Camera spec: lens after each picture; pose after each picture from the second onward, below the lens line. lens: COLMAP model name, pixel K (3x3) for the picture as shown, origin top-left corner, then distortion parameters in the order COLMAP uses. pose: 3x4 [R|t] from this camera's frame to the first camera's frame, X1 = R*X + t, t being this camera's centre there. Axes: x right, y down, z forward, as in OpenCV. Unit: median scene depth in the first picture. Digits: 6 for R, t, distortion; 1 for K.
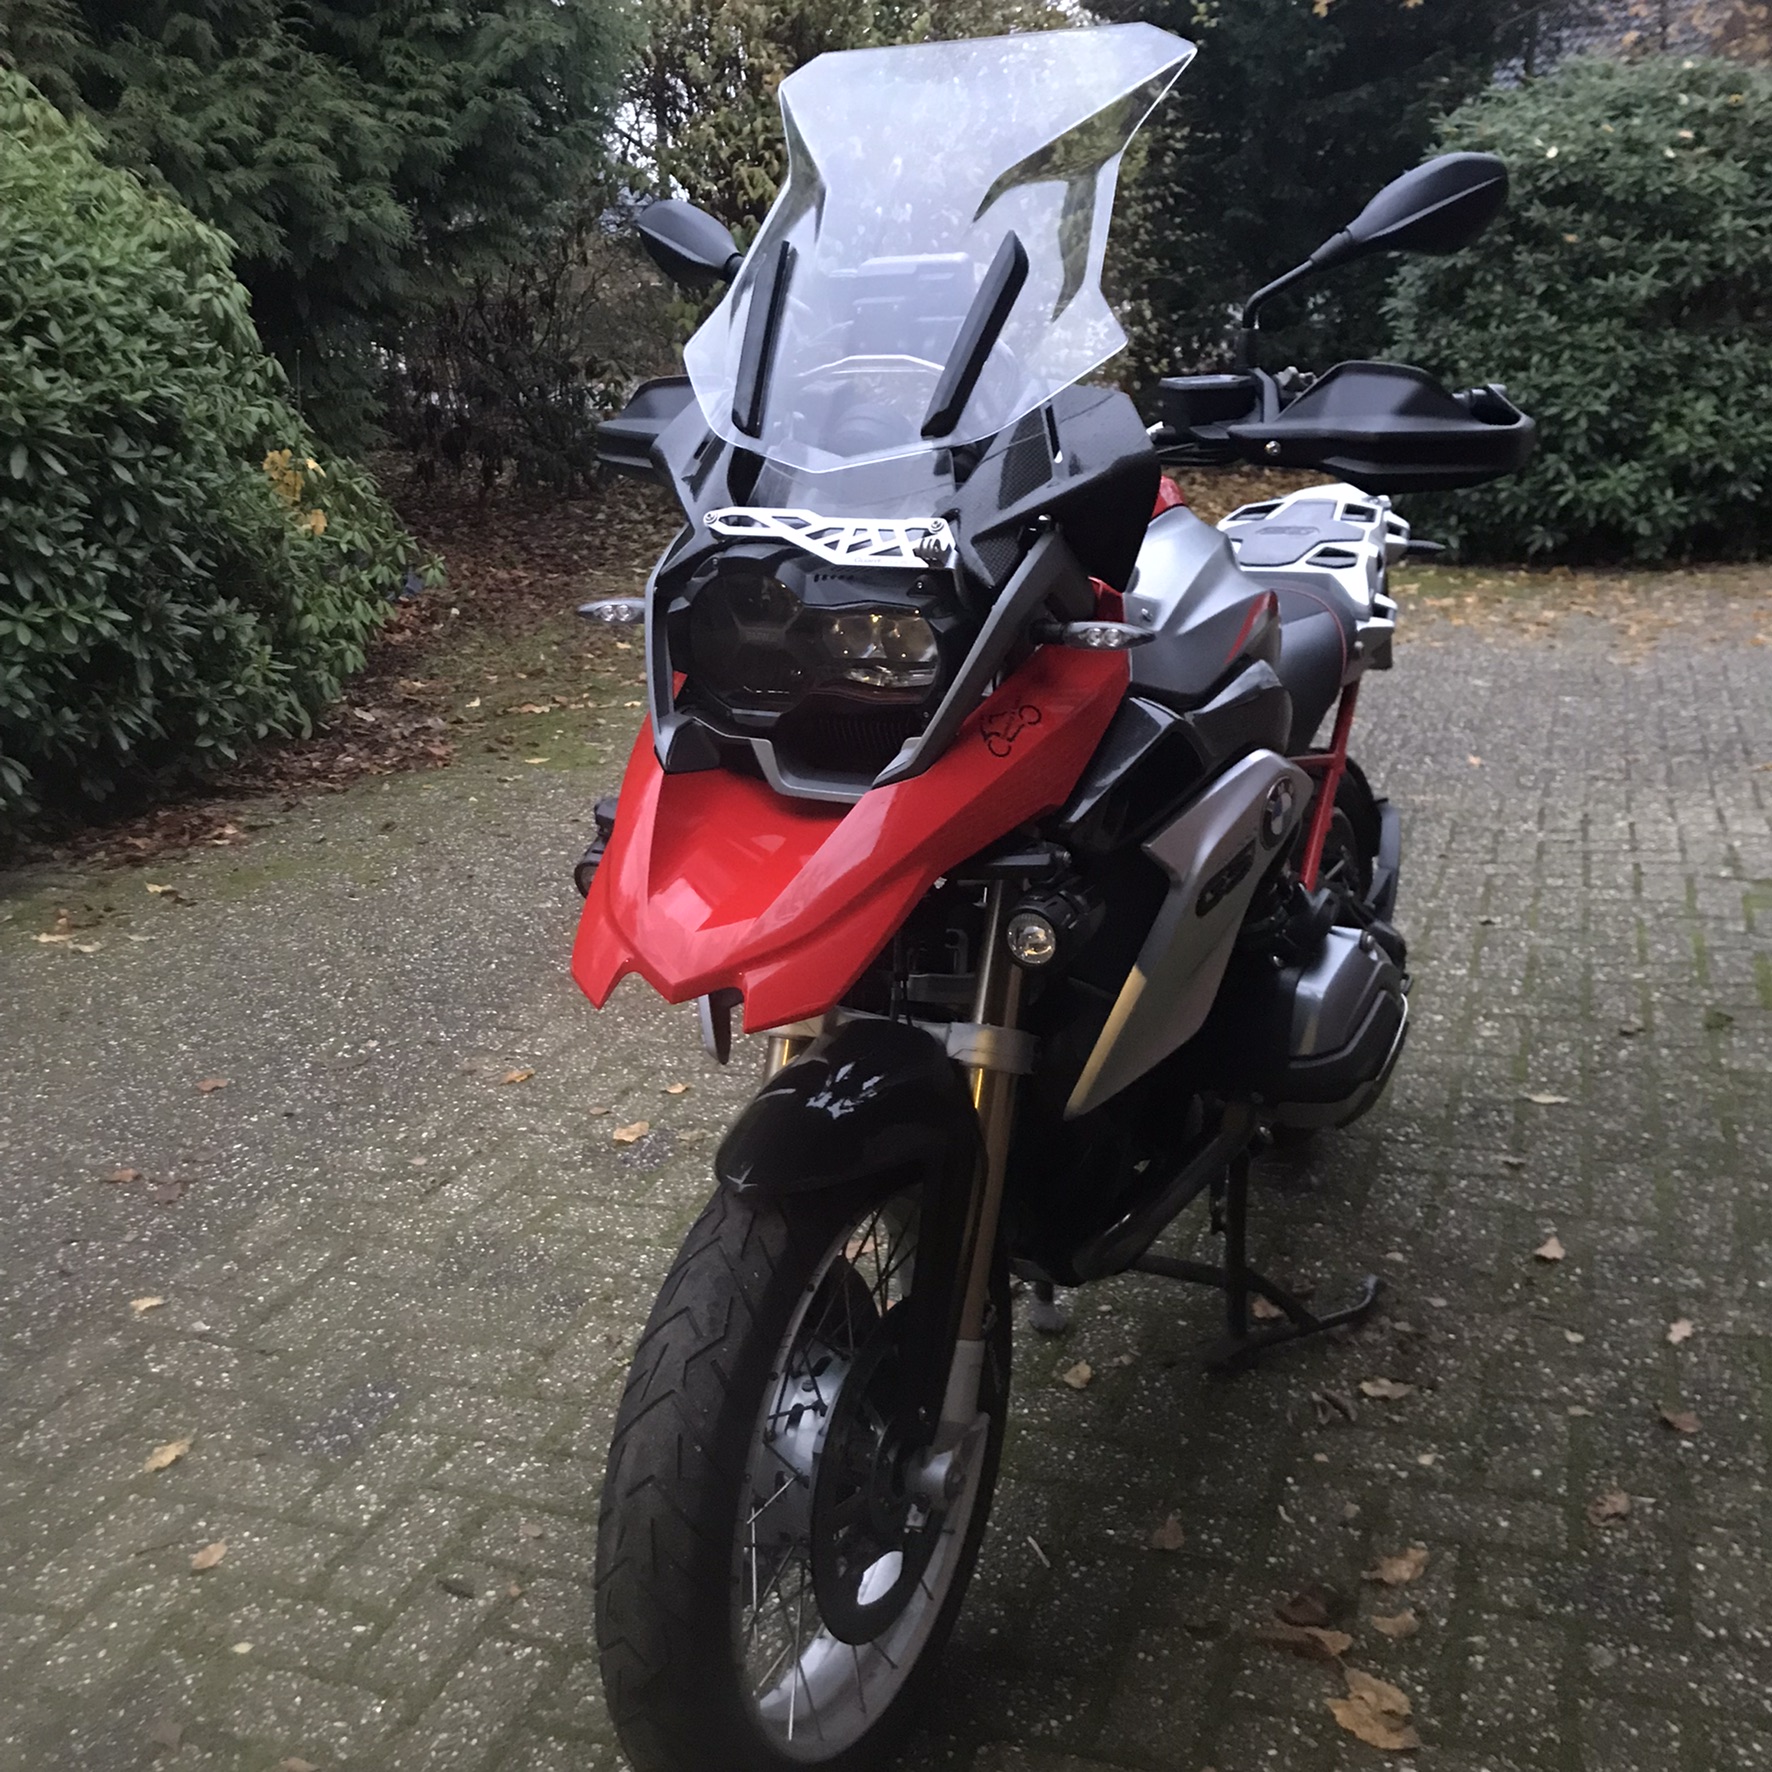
lens RADIAL K [[1939.9, 0, 886.7], [0, 1939.9, 885.4], [0, 0, 1]] dist [-0.001852, 0.000000]
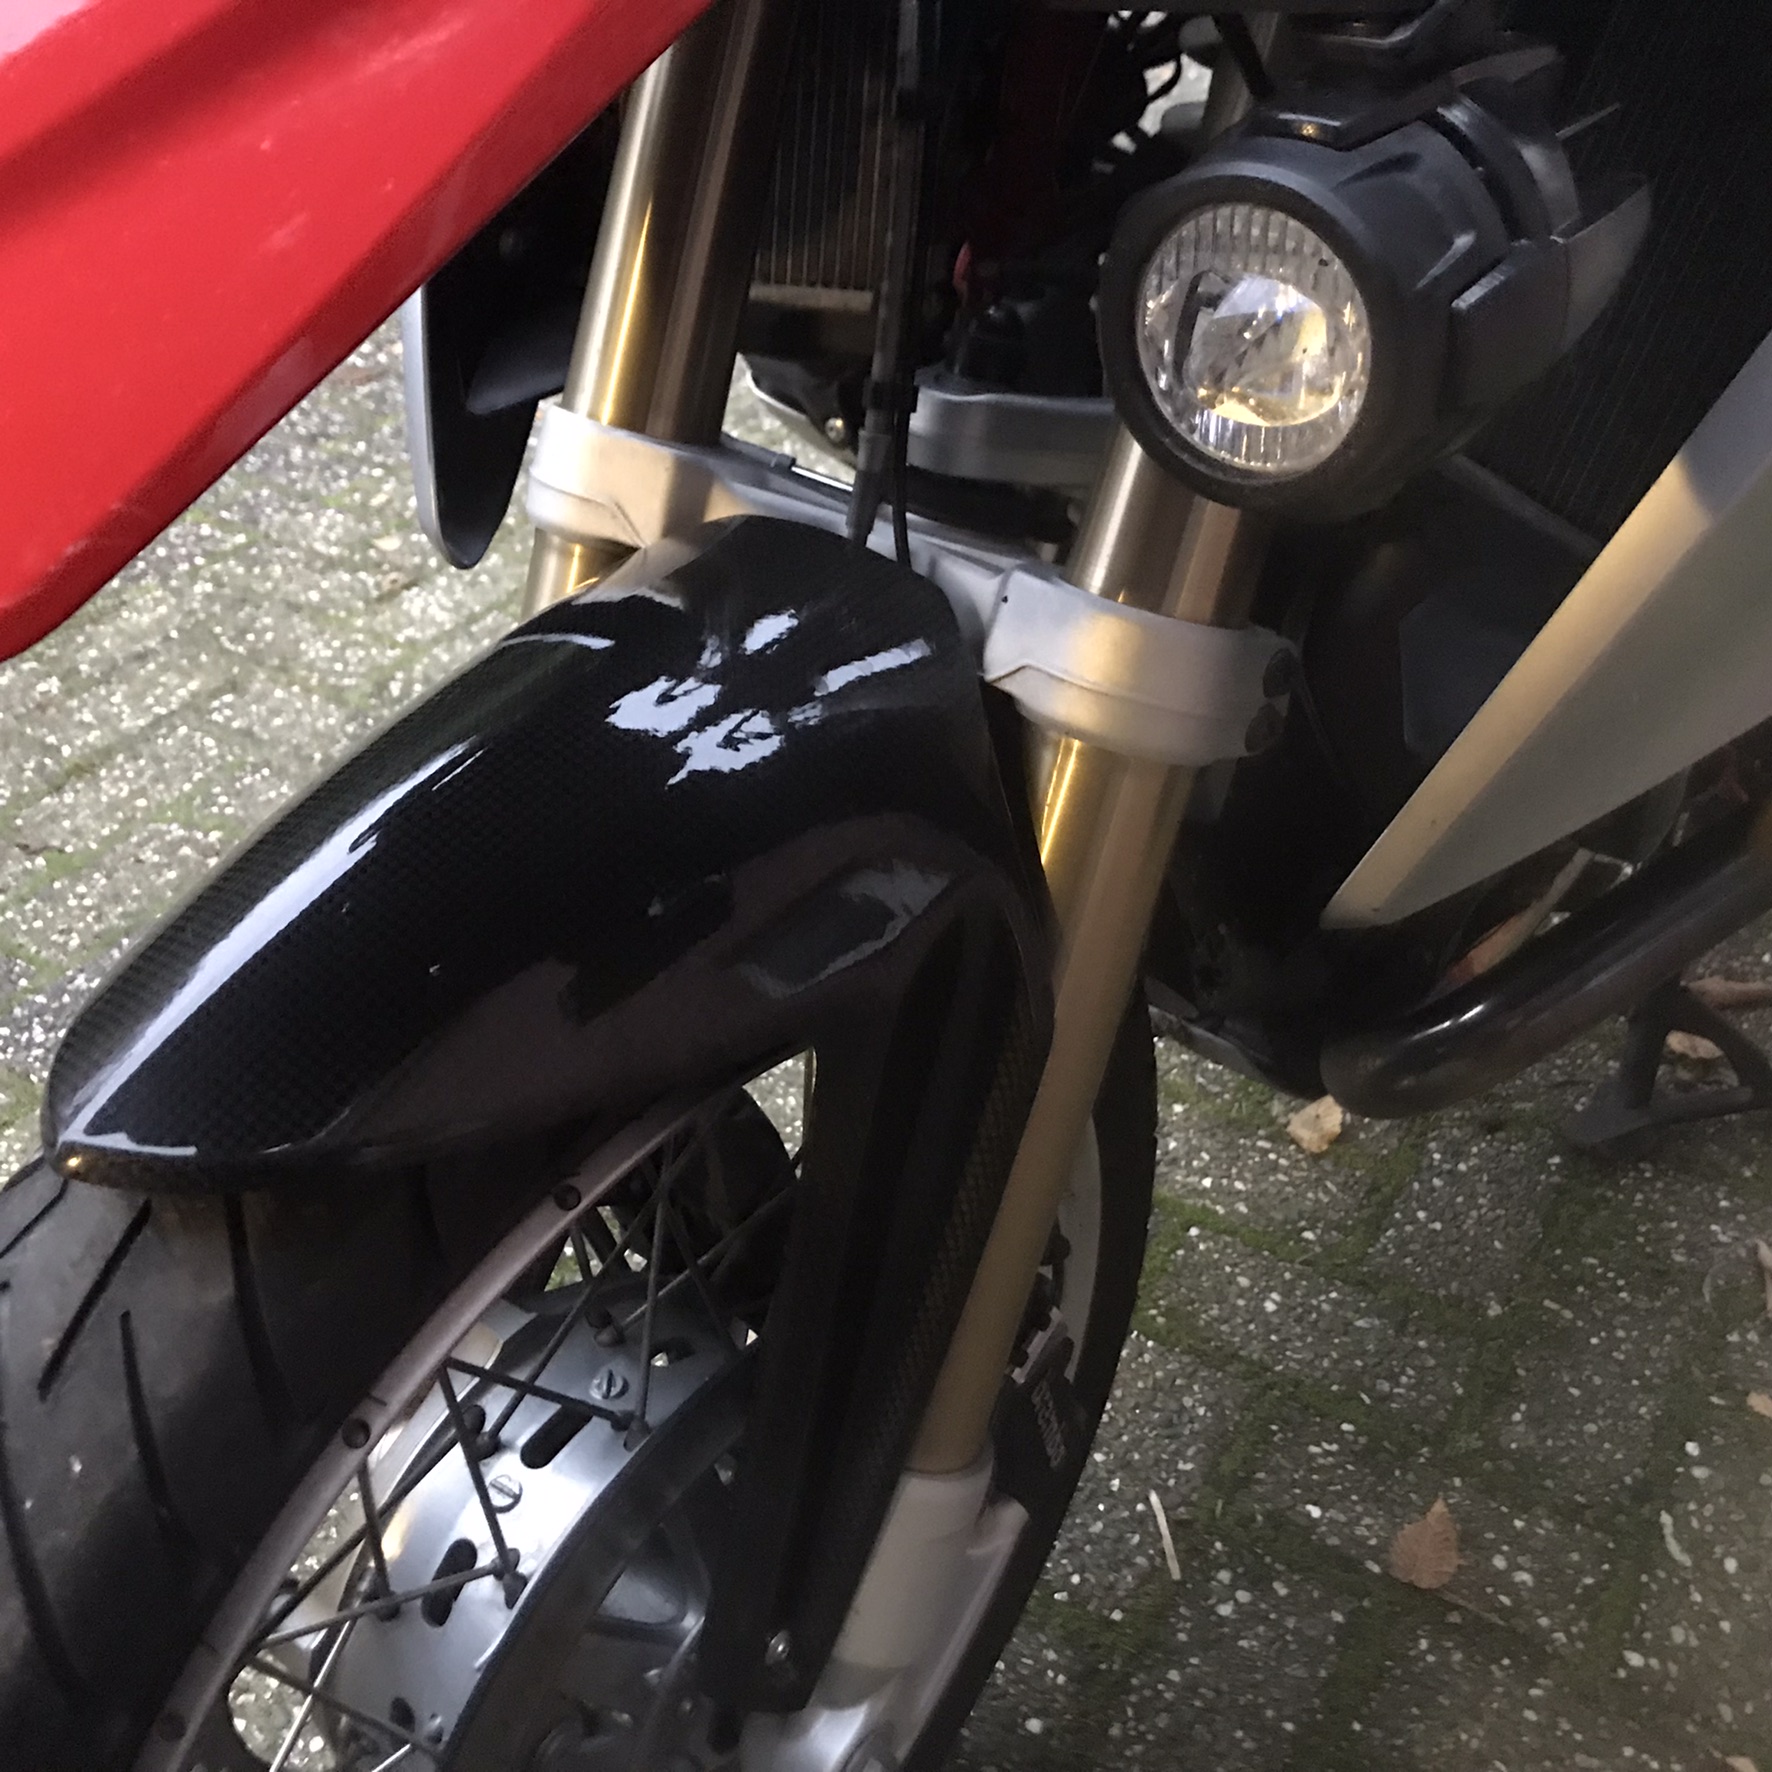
lens RADIAL K [[1939.9, 0, 850.8], [0, 1939.9, 869.6], [0, 0, 1]] dist [-0.001852, 0.000000]
pose [[0.976787, 0.146098, -0.156663, 0.052495], [-0.085430, 0.936340, 0.340541, 0.009727], [0.196443, -0.319253, 0.927086, 0.568398]]
